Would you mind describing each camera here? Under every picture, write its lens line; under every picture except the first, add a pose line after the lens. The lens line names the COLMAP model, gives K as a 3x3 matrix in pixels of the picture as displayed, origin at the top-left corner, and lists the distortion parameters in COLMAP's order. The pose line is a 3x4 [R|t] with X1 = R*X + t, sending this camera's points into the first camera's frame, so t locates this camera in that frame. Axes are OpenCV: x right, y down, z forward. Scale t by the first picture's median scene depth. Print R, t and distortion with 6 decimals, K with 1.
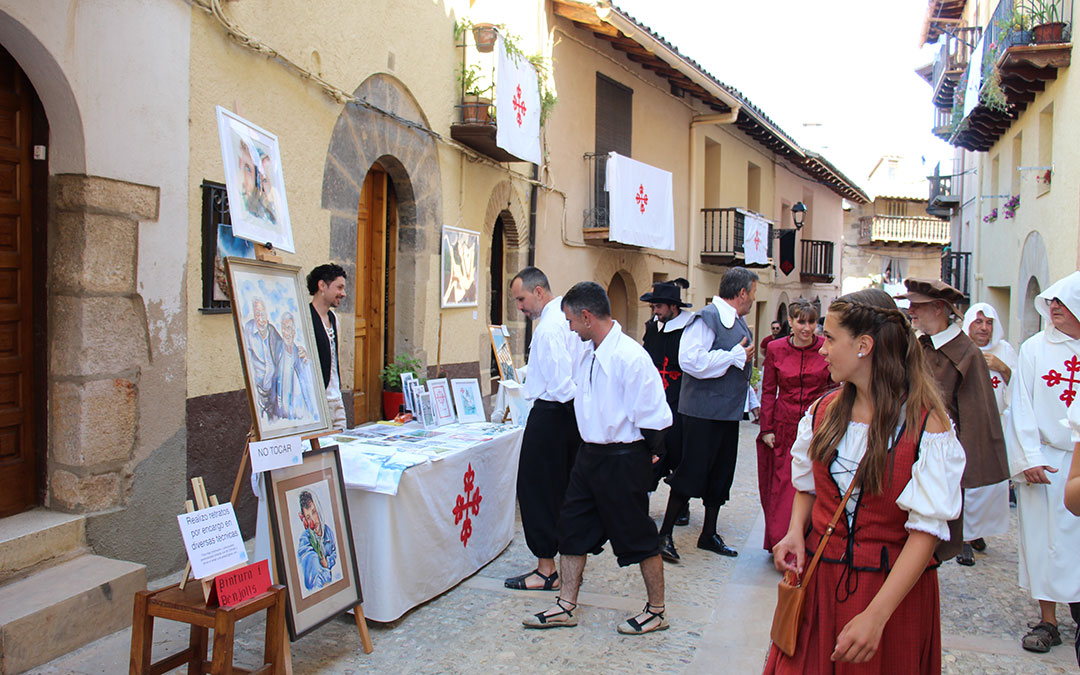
lens RADIAL K [[894.9, 0, 540.0], [0, 894.9, 337.5], [0, 0, 1]] dist [-0.174393, 0.165118]
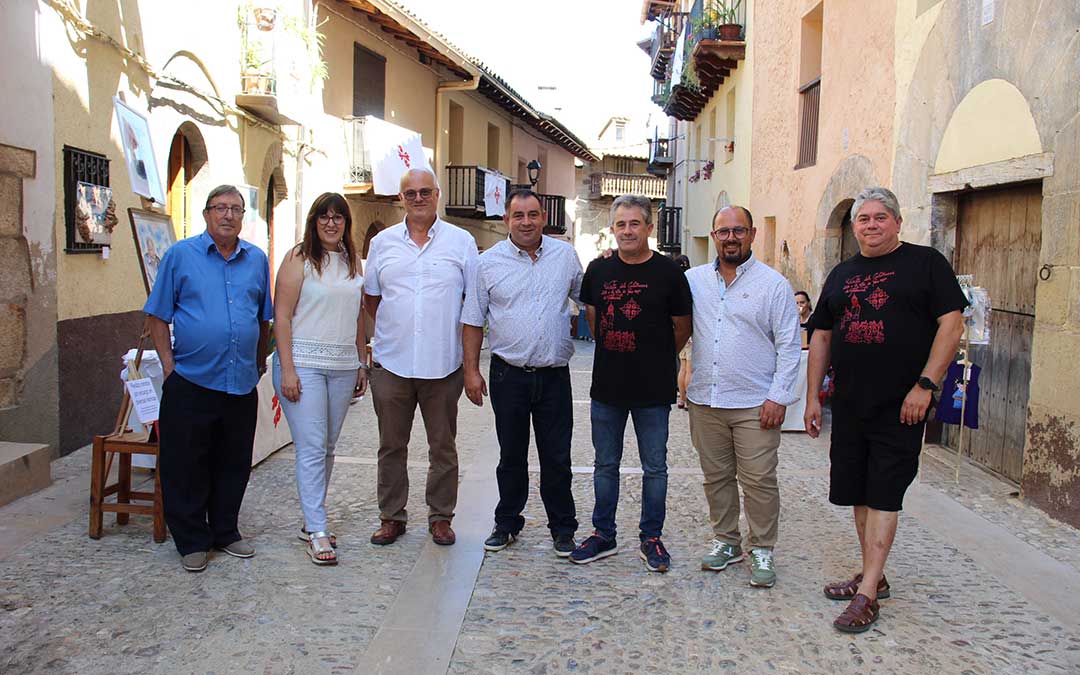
lens RADIAL K [[894.9, 0, 540.0], [0, 894.9, 337.5], [0, 0, 1]] dist [-0.174393, 0.165118]
pose [[0.958647, -0.026594, 0.283353, -0.025027], [0.011677, 0.998462, 0.054204, 0.009331], [-0.284359, -0.048653, 0.957483, -0.102058]]
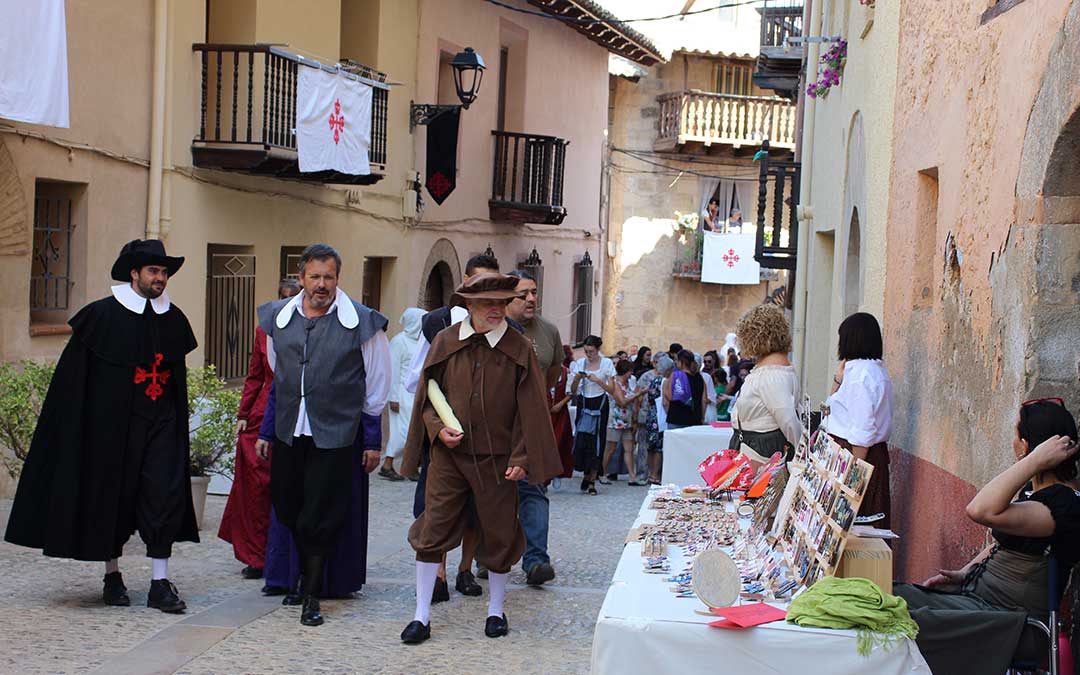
lens RADIAL K [[1795.1, 0, 540.0], [0, 1795.1, 337.5], [0, 0, 1]] dist [0.166305, 0.022597]
pose [[0.970084, 0.011581, 0.242495, 0.133800], [-0.011906, 0.999929, -0.000123, 0.001549], [-0.242479, -0.002768, 0.970153, 0.067123]]
